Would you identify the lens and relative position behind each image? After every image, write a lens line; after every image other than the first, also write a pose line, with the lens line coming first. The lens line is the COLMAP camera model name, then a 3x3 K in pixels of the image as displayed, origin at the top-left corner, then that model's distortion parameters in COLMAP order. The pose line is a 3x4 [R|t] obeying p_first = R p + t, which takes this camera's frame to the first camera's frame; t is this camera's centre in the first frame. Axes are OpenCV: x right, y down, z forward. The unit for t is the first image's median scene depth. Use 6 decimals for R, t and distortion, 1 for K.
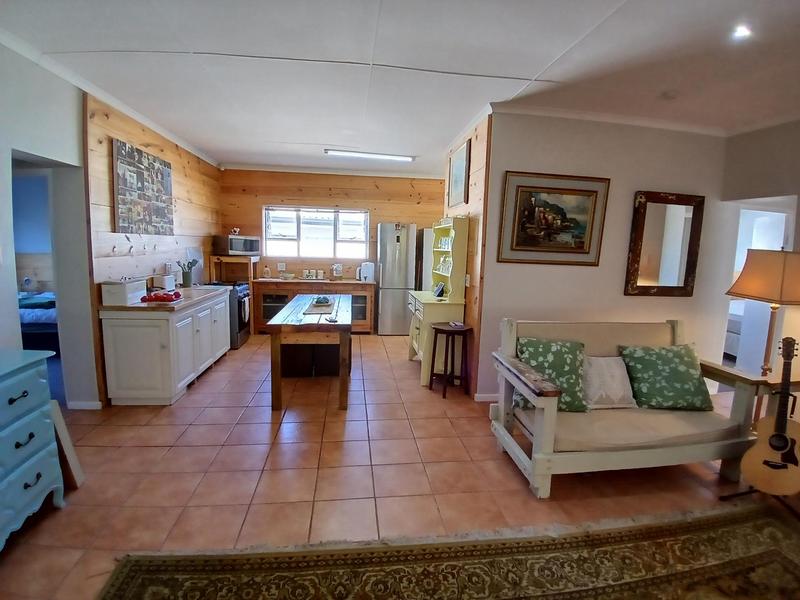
lens RADIAL K [[401.1, 0, 413.5], [0, 401.1, 302.6], [0, 0, 1]] dist [-0.024972, -0.027972]
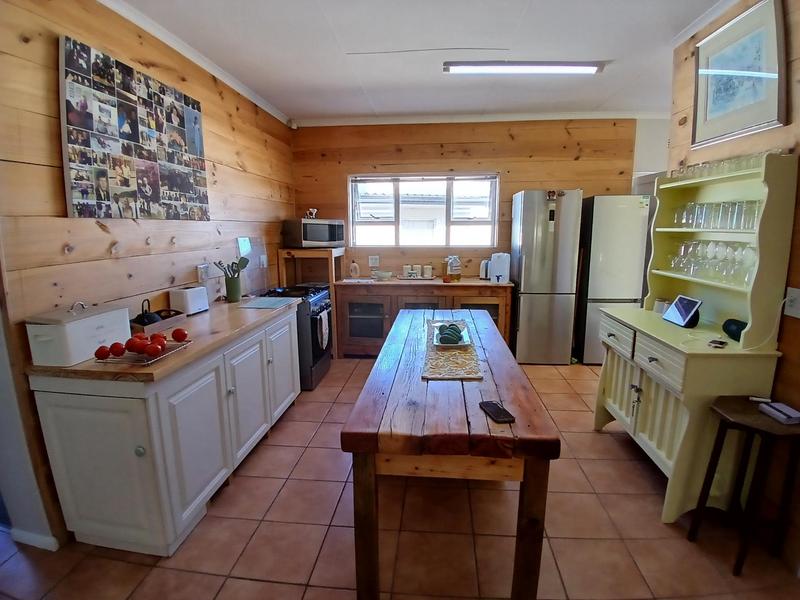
lens RADIAL K [[401.1, 0, 402.4], [0, 401.1, 303.5], [0, 0, 1]] dist [-0.024972, -0.027972]
pose [[0.970120, 0.008493, -0.242475, -0.146313], [0.001757, 0.999115, 0.042025, -0.060413], [0.242617, -0.041195, 0.969247, 0.429576]]
